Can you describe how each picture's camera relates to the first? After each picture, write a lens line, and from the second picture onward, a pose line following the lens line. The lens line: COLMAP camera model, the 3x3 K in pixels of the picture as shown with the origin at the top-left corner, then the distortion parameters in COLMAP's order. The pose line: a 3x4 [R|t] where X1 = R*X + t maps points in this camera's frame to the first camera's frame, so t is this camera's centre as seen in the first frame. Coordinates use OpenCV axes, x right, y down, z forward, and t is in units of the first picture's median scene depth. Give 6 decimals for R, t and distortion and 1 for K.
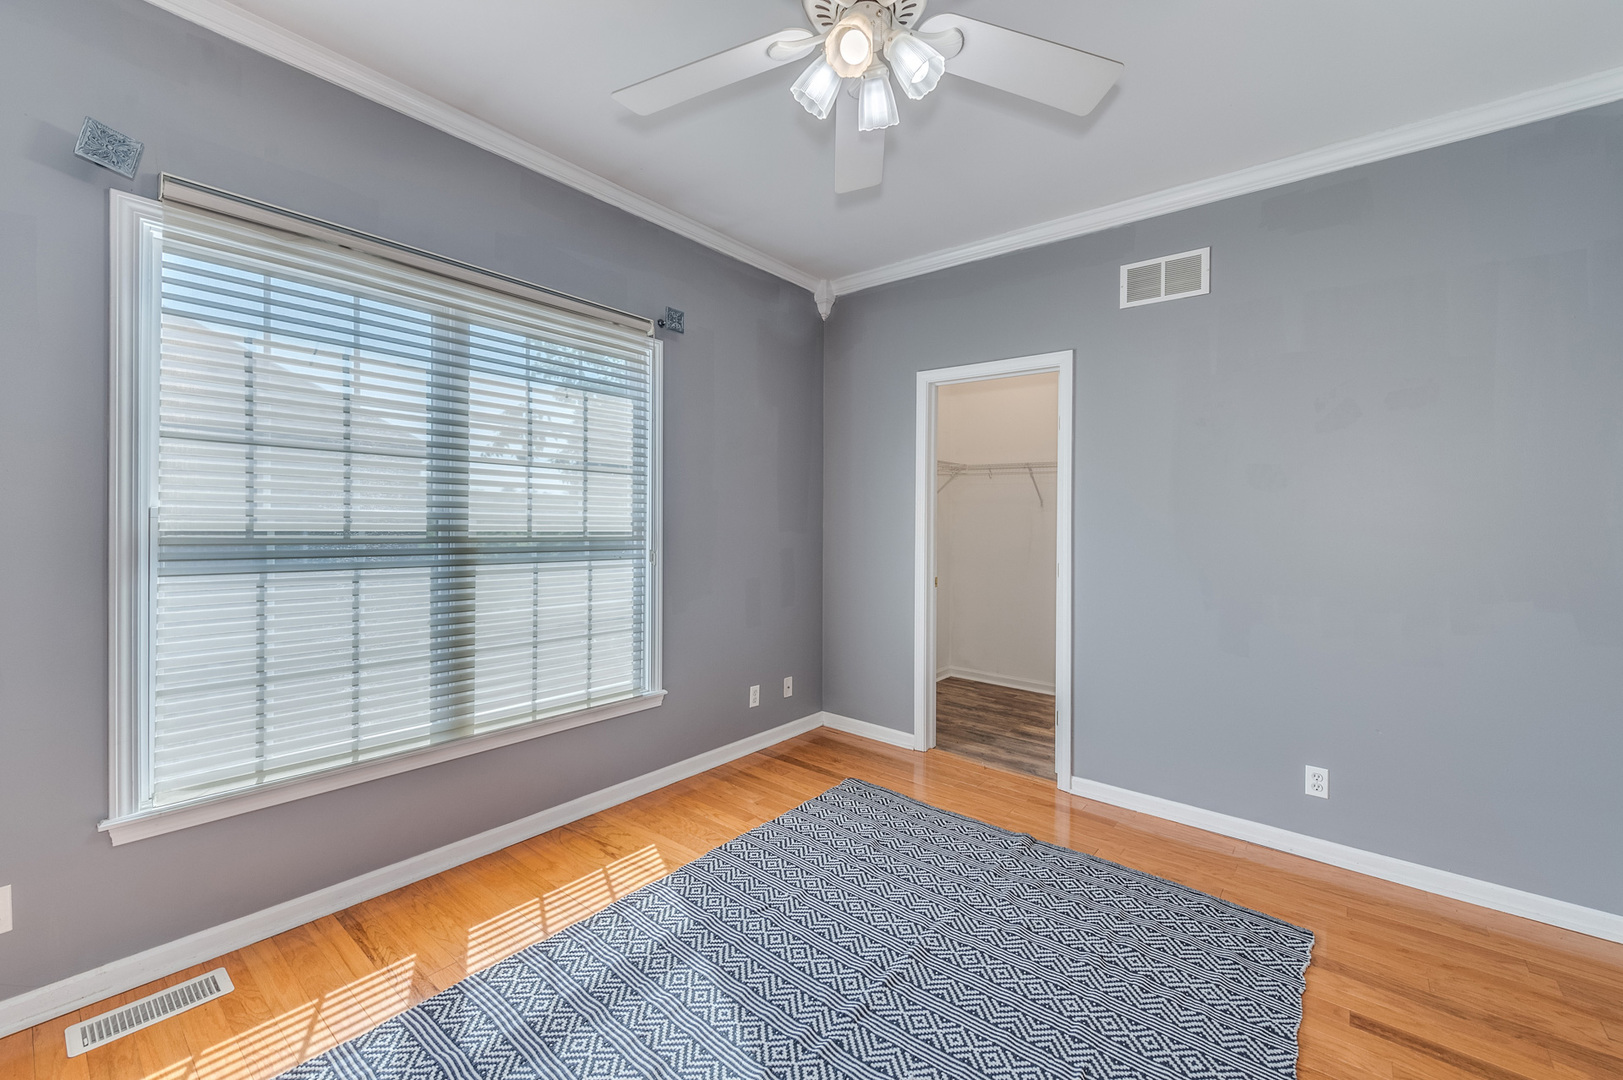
lens RADIAL K [[646.0, 0, 833.8], [0, 646.0, 514.5], [0, 0, 1]] dist [0.003676, -0.001075]
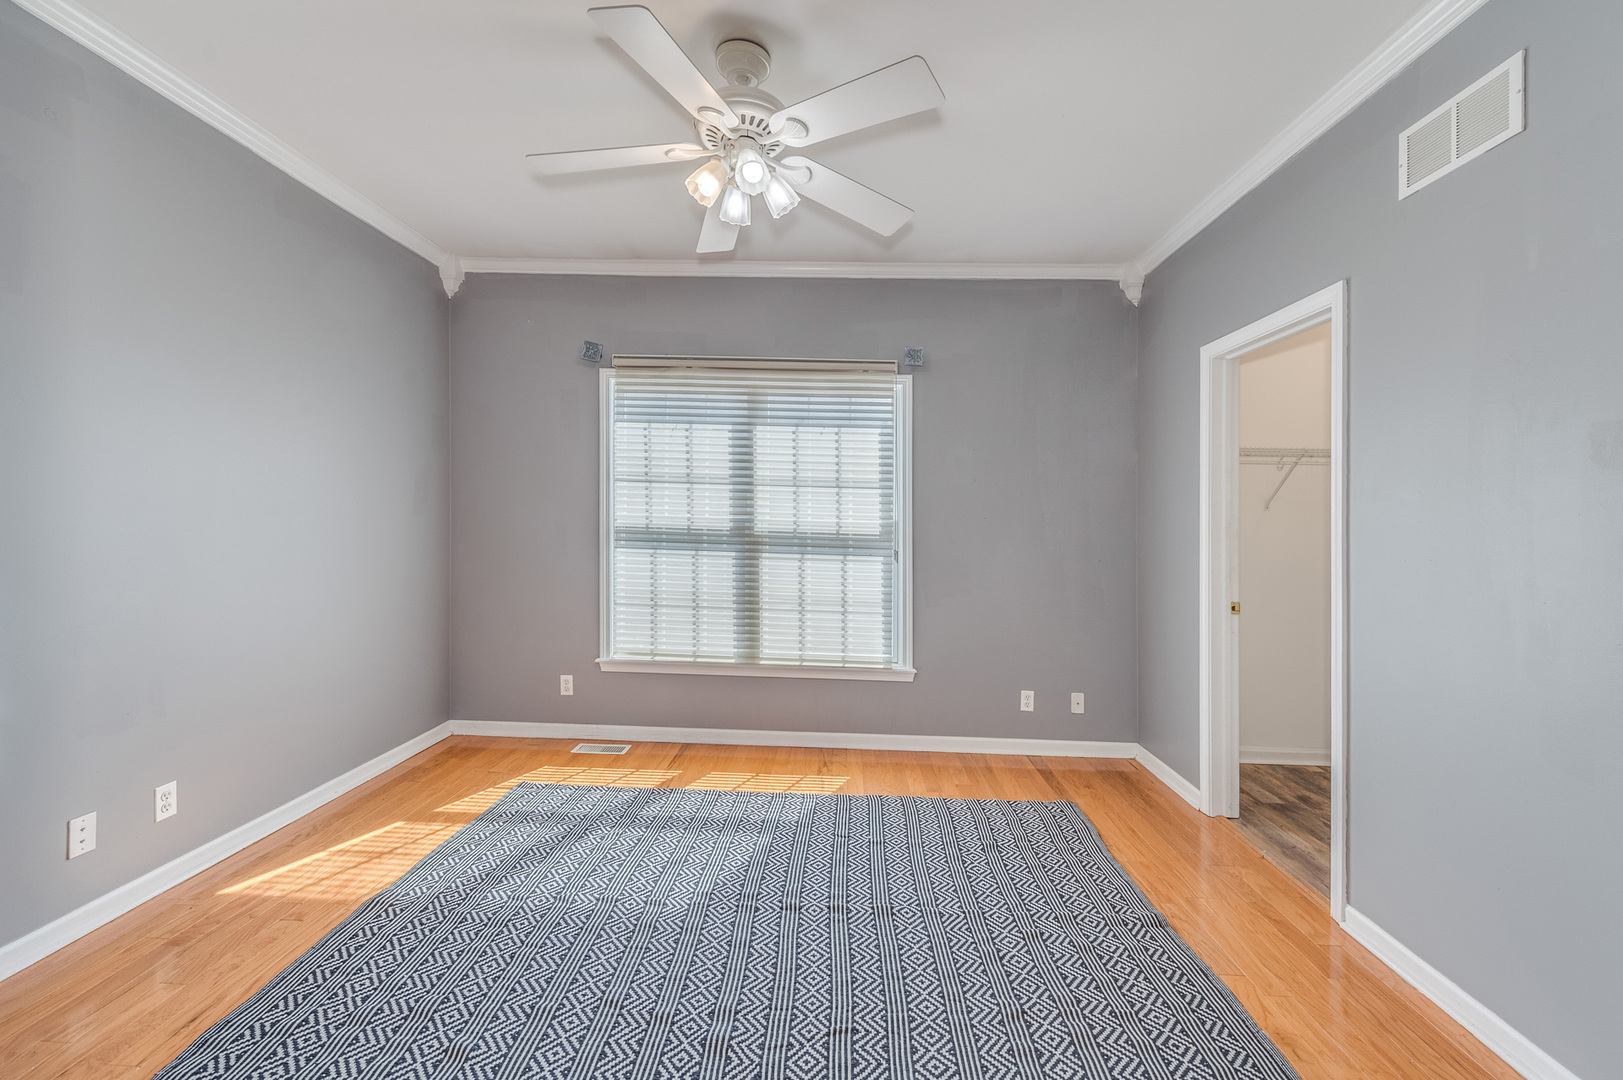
lens RADIAL K [[646.0, 0, 819.4], [0, 646.0, 527.2], [0, 0, 1]] dist [0.003676, -0.001075]
pose [[0.608789, 0.007439, -0.793297, 0.713394], [-0.008847, 0.999958, 0.002587, 0.012739], [0.793283, 0.005444, 0.608829, 0.176260]]
